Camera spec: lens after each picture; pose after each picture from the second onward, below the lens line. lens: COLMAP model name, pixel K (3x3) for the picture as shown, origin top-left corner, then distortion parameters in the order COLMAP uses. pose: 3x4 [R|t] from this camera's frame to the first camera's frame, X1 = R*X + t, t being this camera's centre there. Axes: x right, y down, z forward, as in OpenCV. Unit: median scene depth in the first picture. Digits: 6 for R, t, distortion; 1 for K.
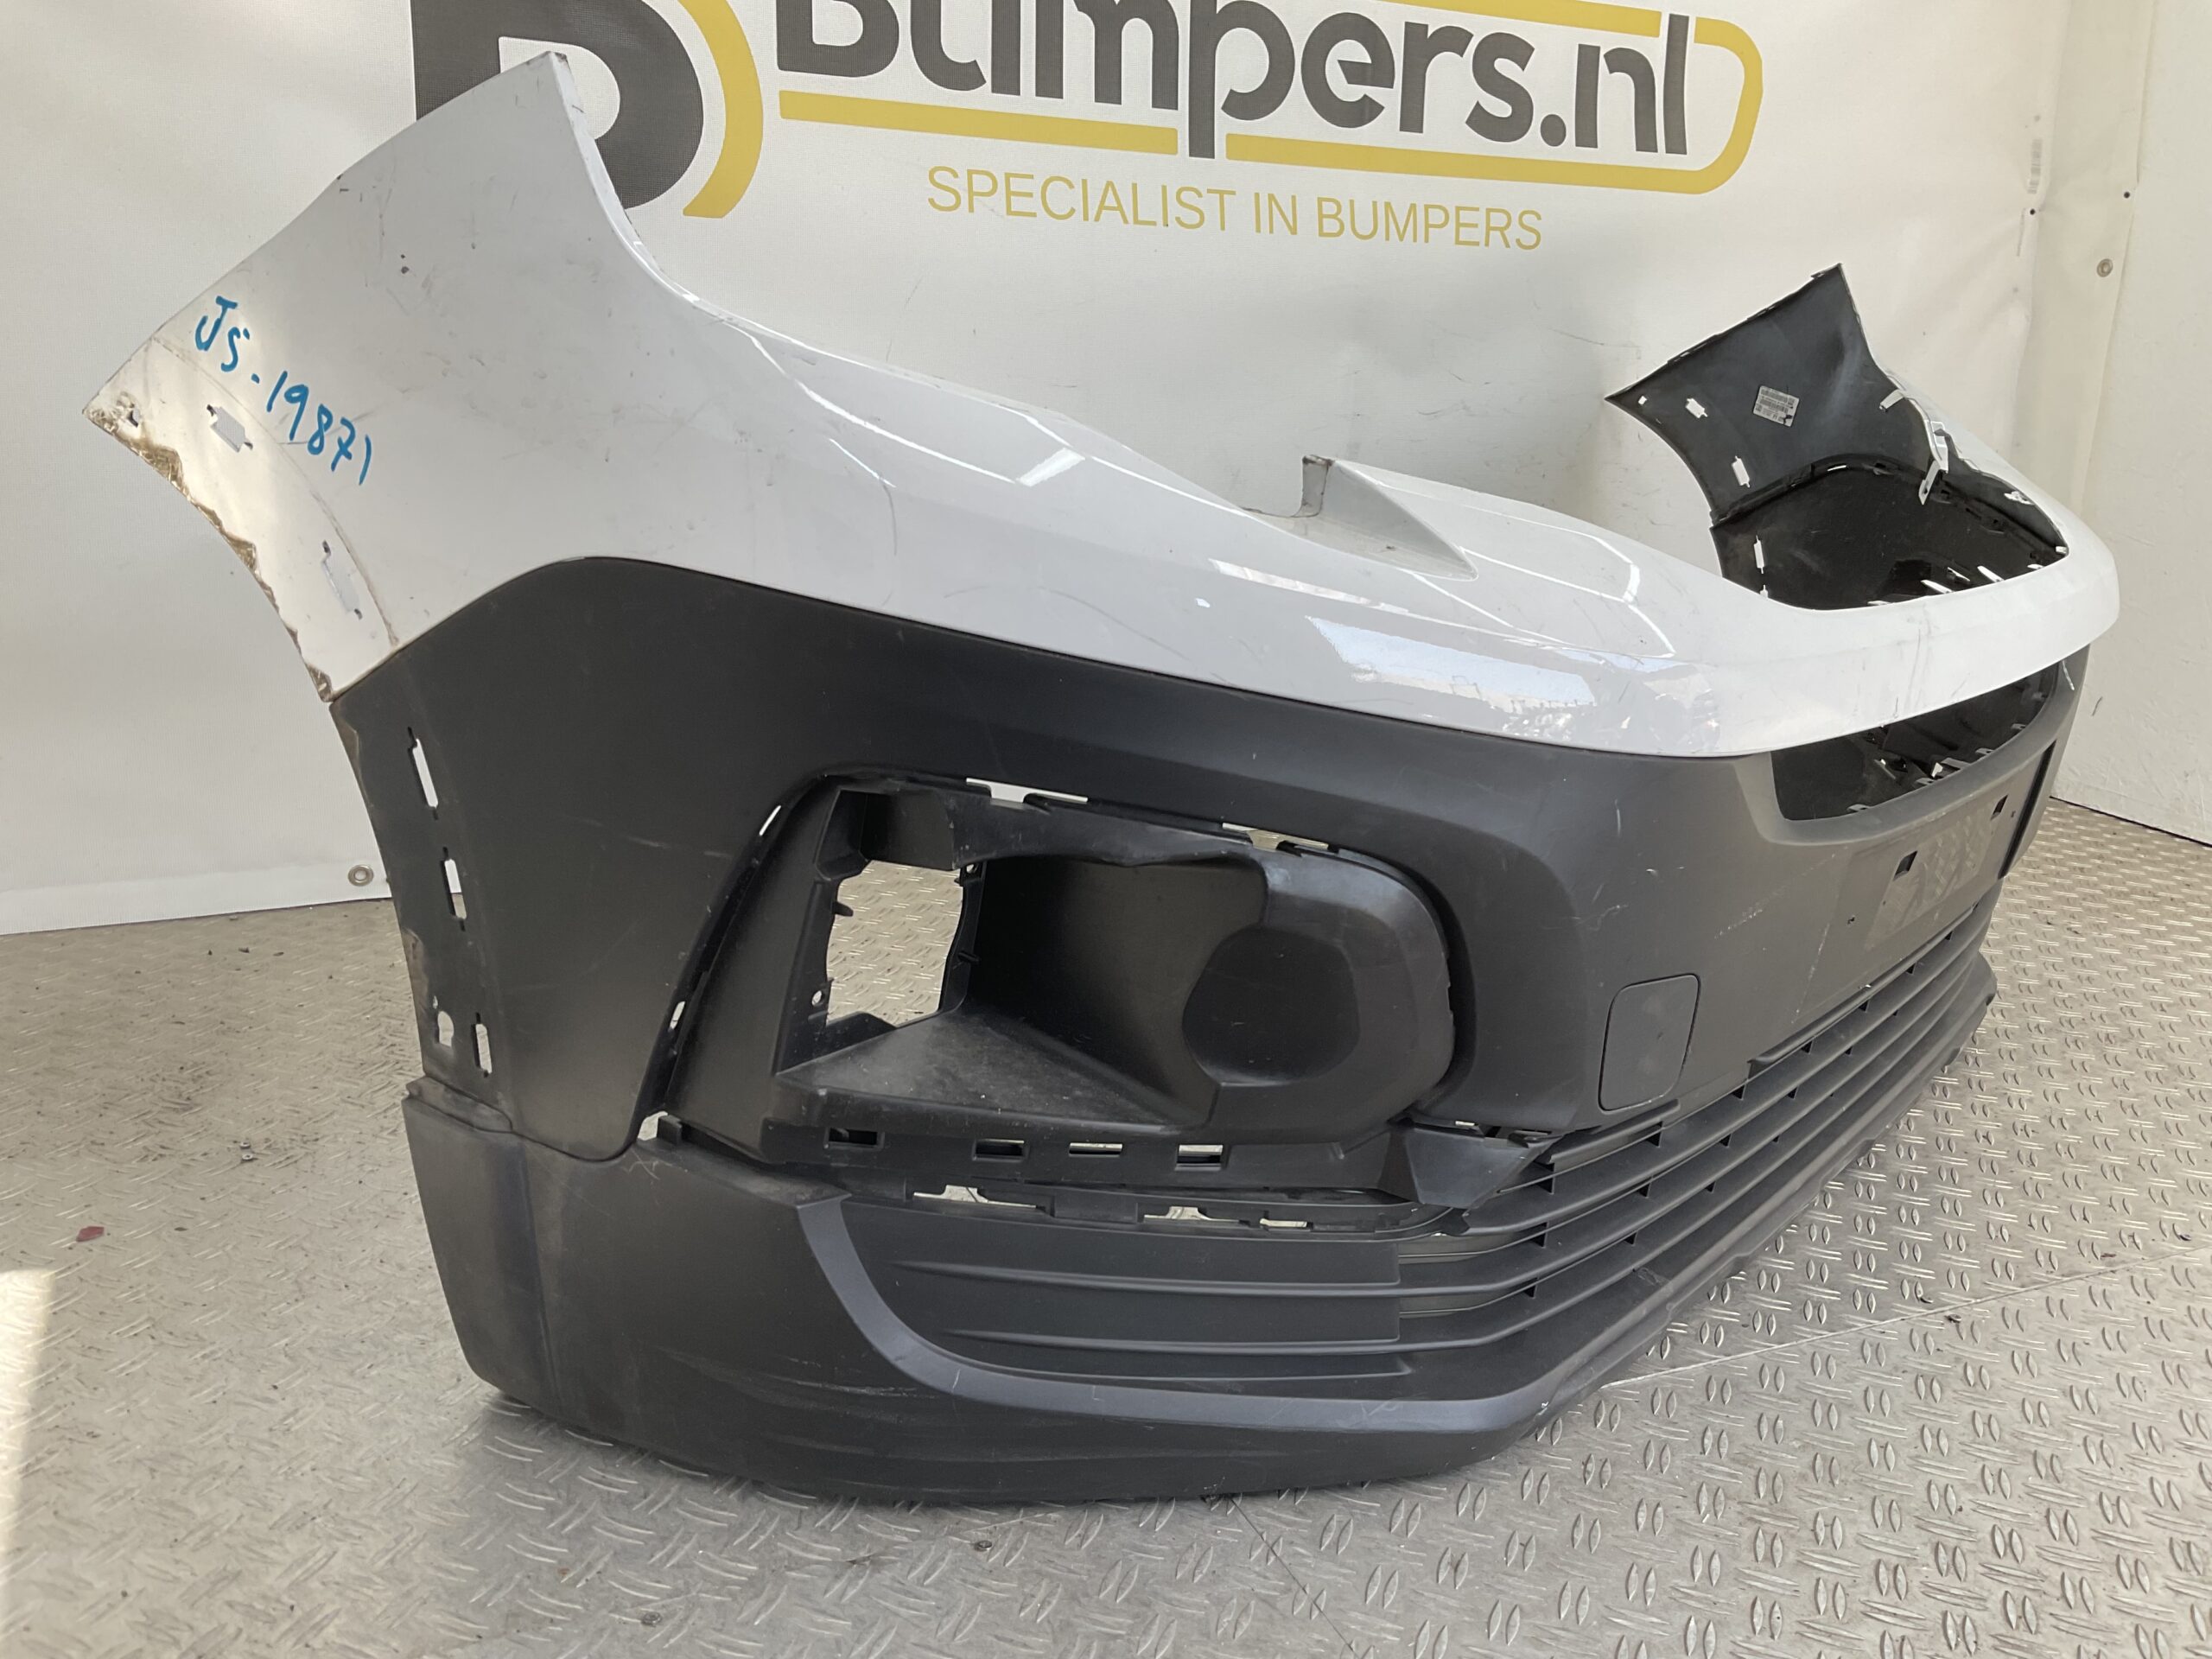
lens RADIAL K [[1812.6, 0, 1106.0], [0, 1812.6, 829.5], [0, 0, 1]] dist [0.149081, -0.334551]
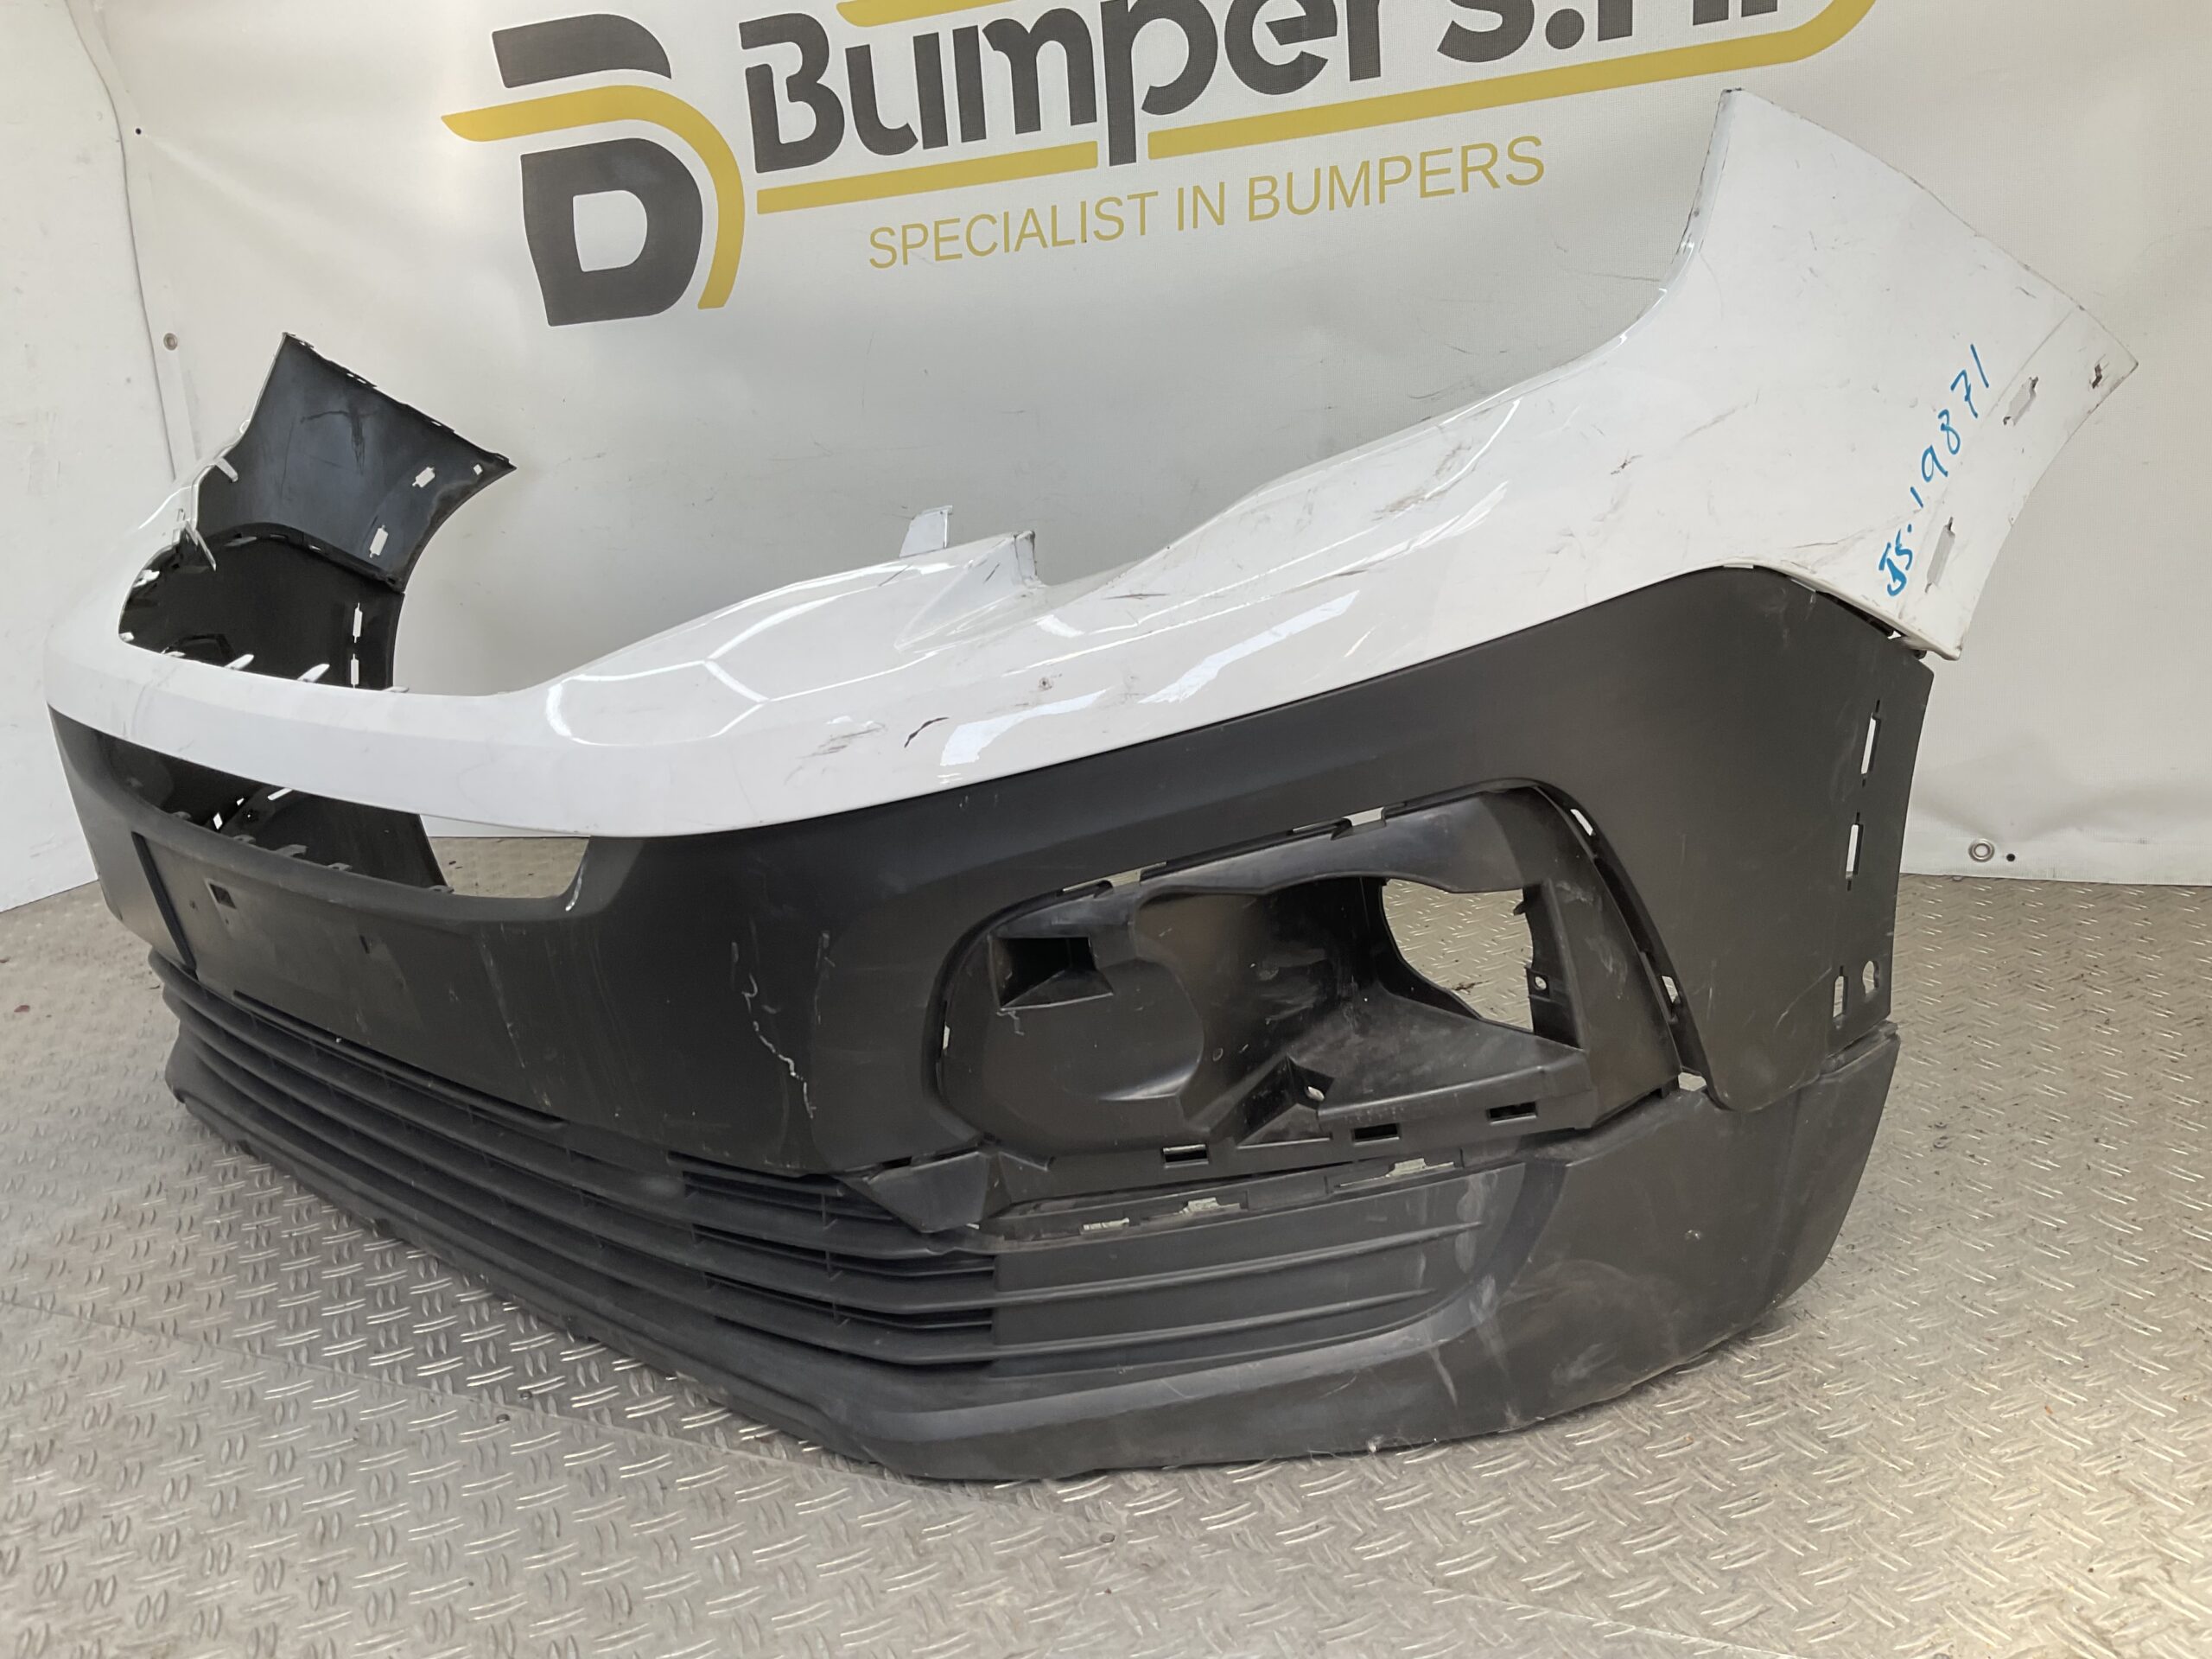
lens RADIAL K [[1812.6, 0, 1106.0], [0, 1812.6, 829.5], [0, 0, 1]] dist [0.149081, -0.334551]
pose [[0.662645, 0.094748, -0.742916, 0.792223], [-0.068166, 0.995478, 0.066157, -0.076368], [0.745825, 0.006804, 0.666107, 0.339791]]
